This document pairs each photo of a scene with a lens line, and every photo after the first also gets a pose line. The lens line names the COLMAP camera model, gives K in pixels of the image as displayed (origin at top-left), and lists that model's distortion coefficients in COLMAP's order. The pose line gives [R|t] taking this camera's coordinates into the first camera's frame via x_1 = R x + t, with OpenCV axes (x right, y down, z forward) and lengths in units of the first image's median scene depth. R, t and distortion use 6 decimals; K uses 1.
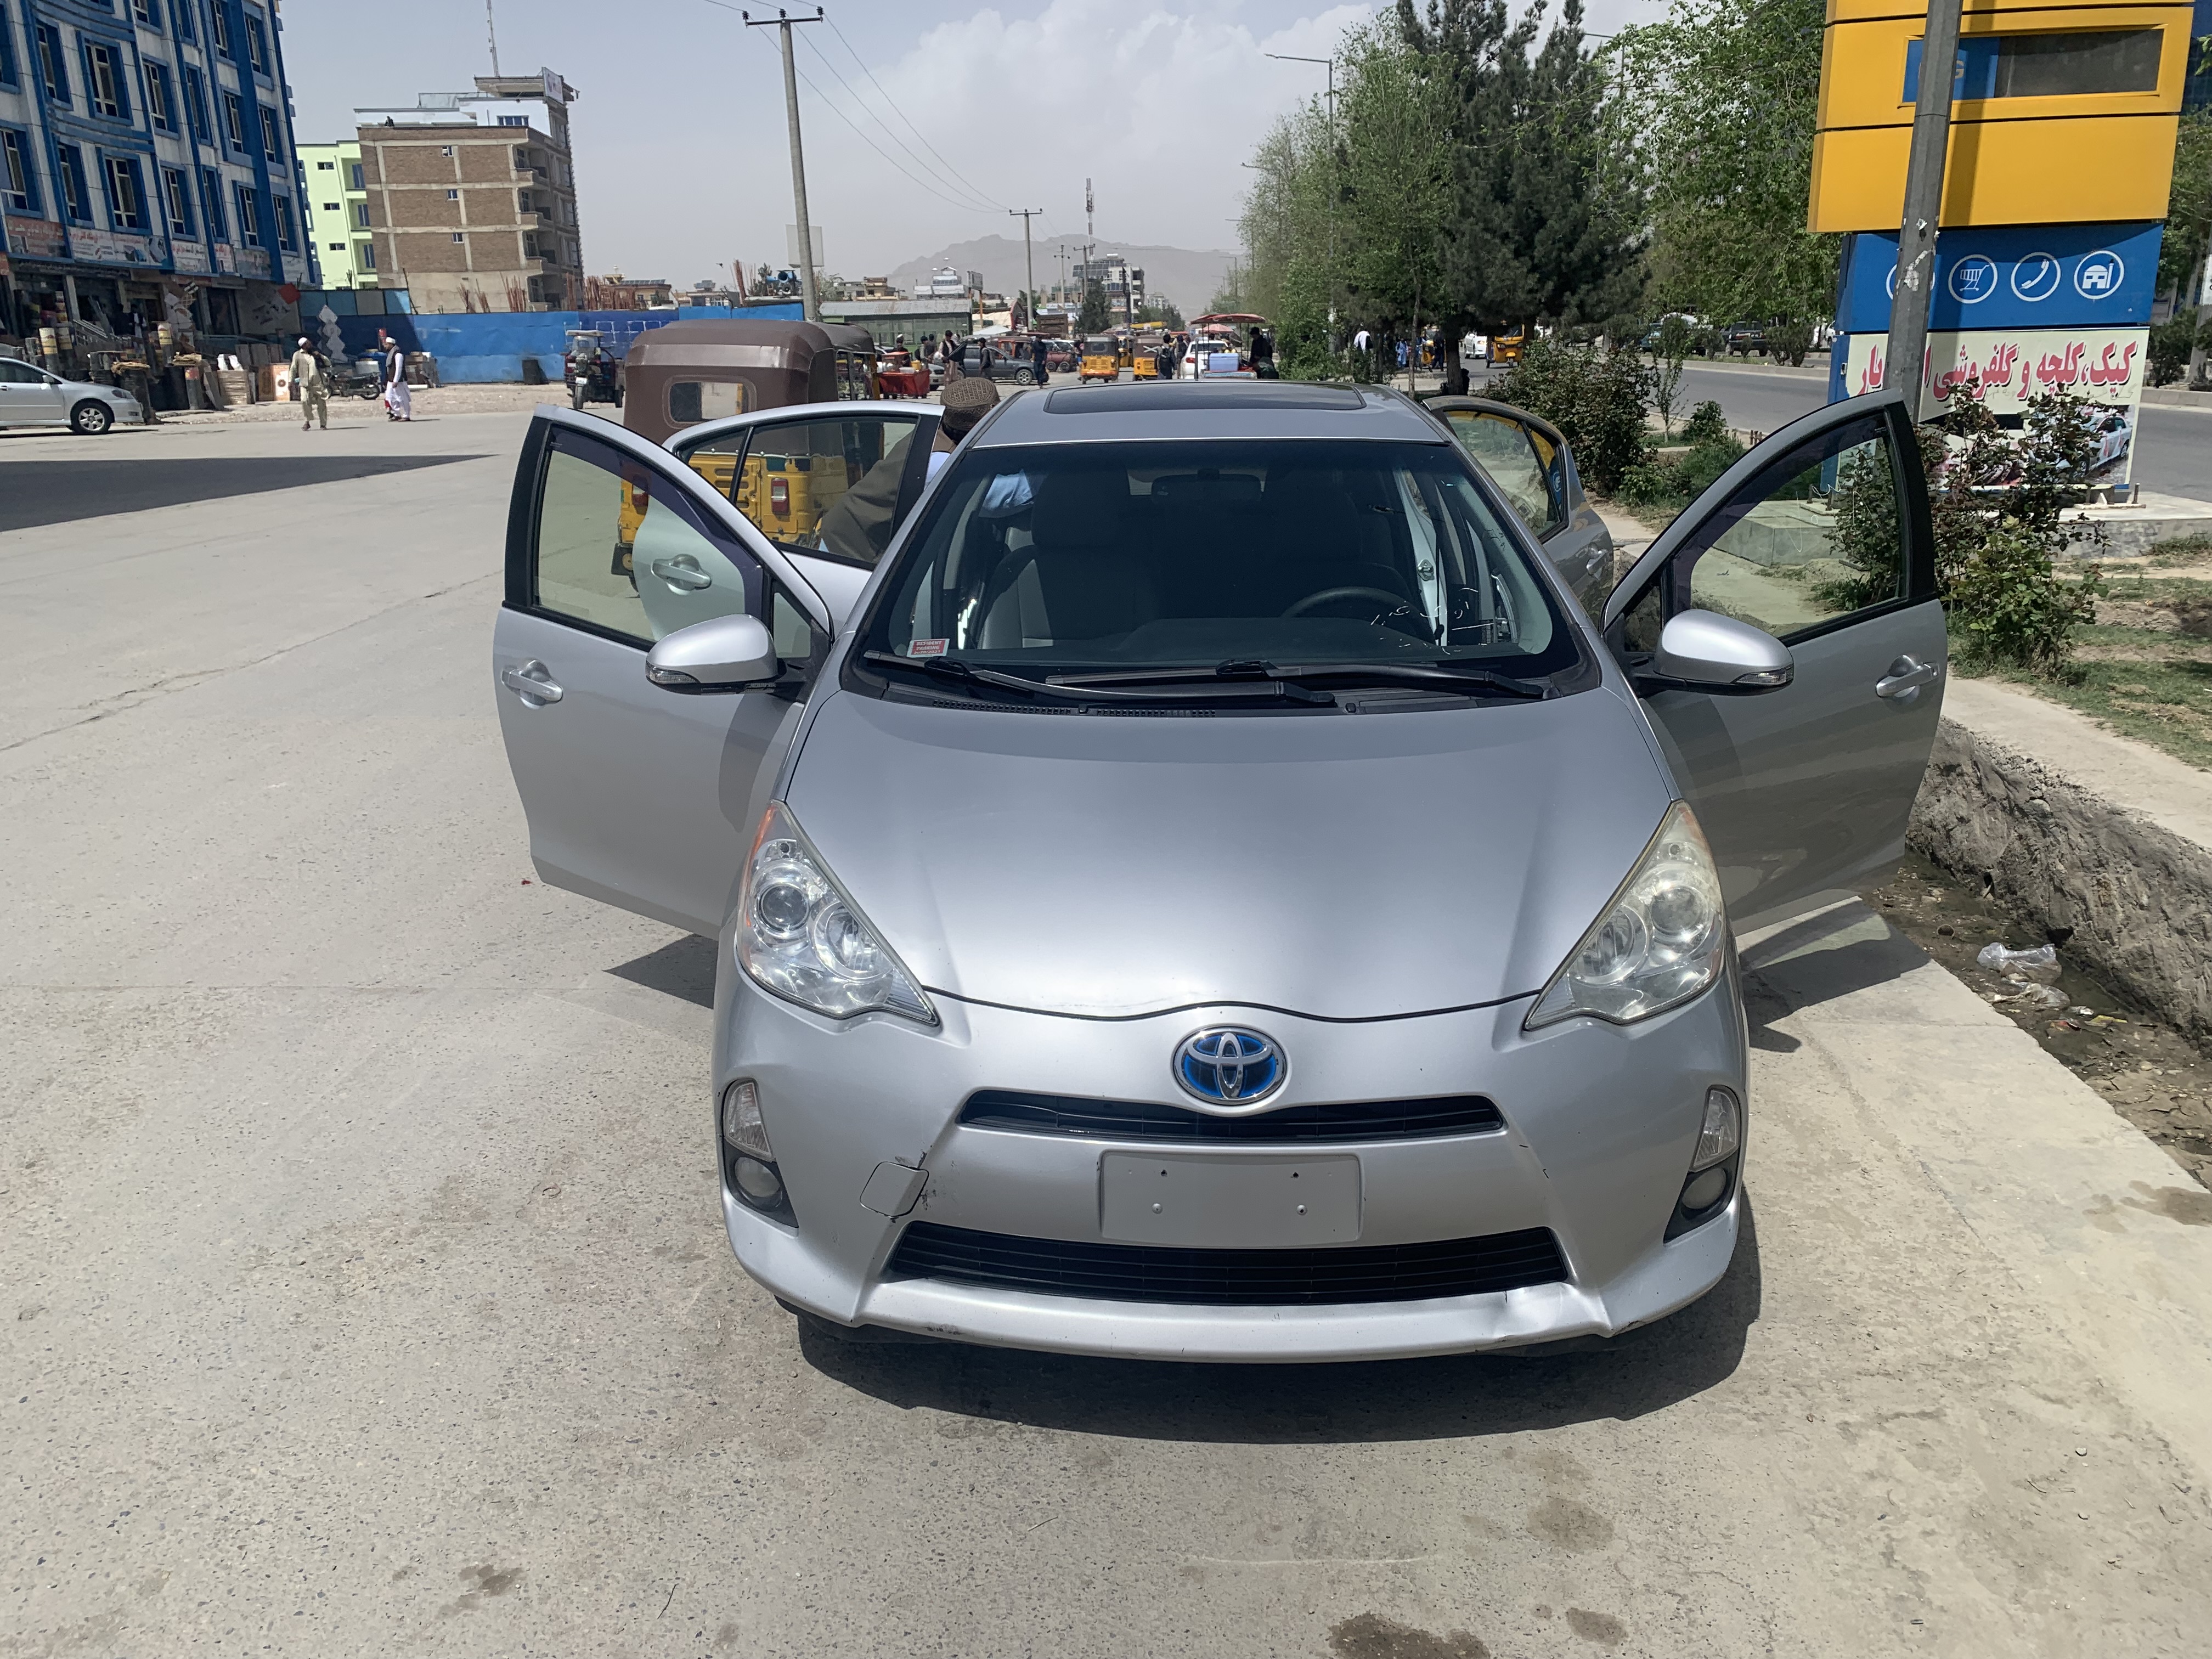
lens RADIAL K [[1699.6, 0, 1106.0], [0, 1699.6, 829.5], [0, 0, 1]] dist [0.010139, -0.004718]
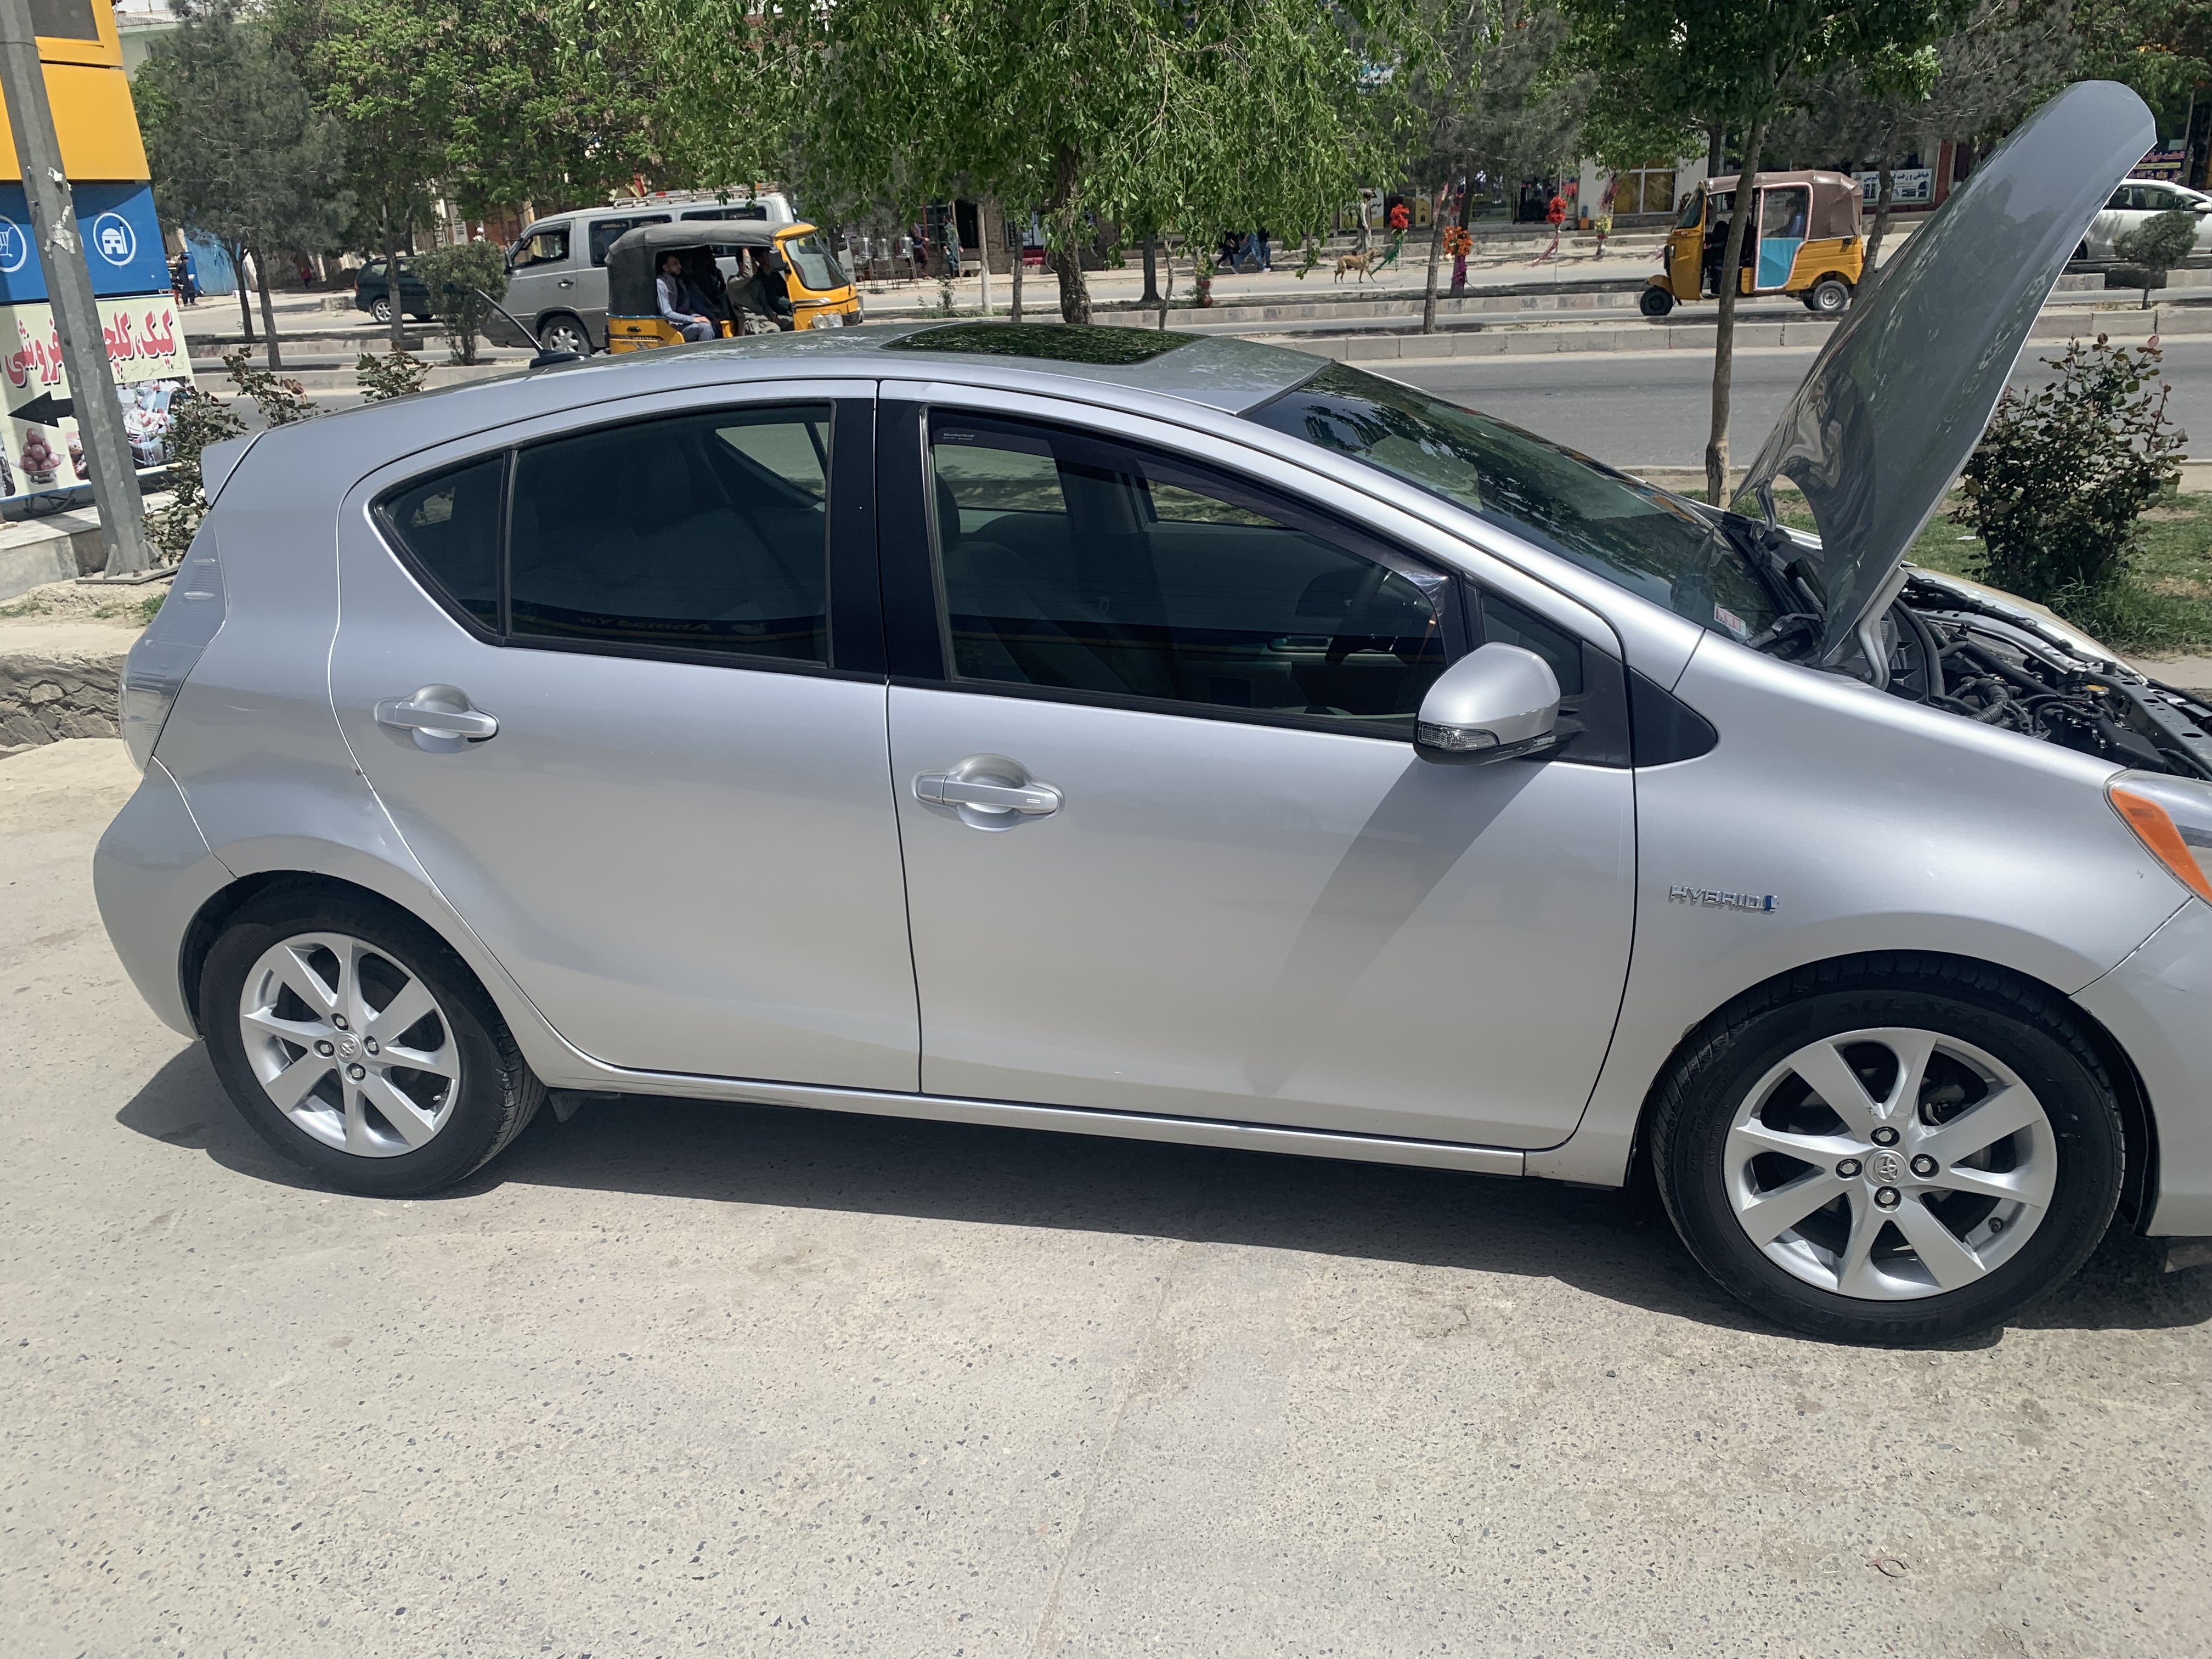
lens RADIAL K [[1713.6, 0, 1106.0], [0, 1713.6, 829.5], [0, 0, 1]] dist [0.021271, -0.026533]
pose [[0.189633, -0.321980, 0.927560, -0.504799], [0.321337, 0.913028, 0.251240, -0.171164], [-0.927783, 0.250416, 0.276605, 0.584998]]
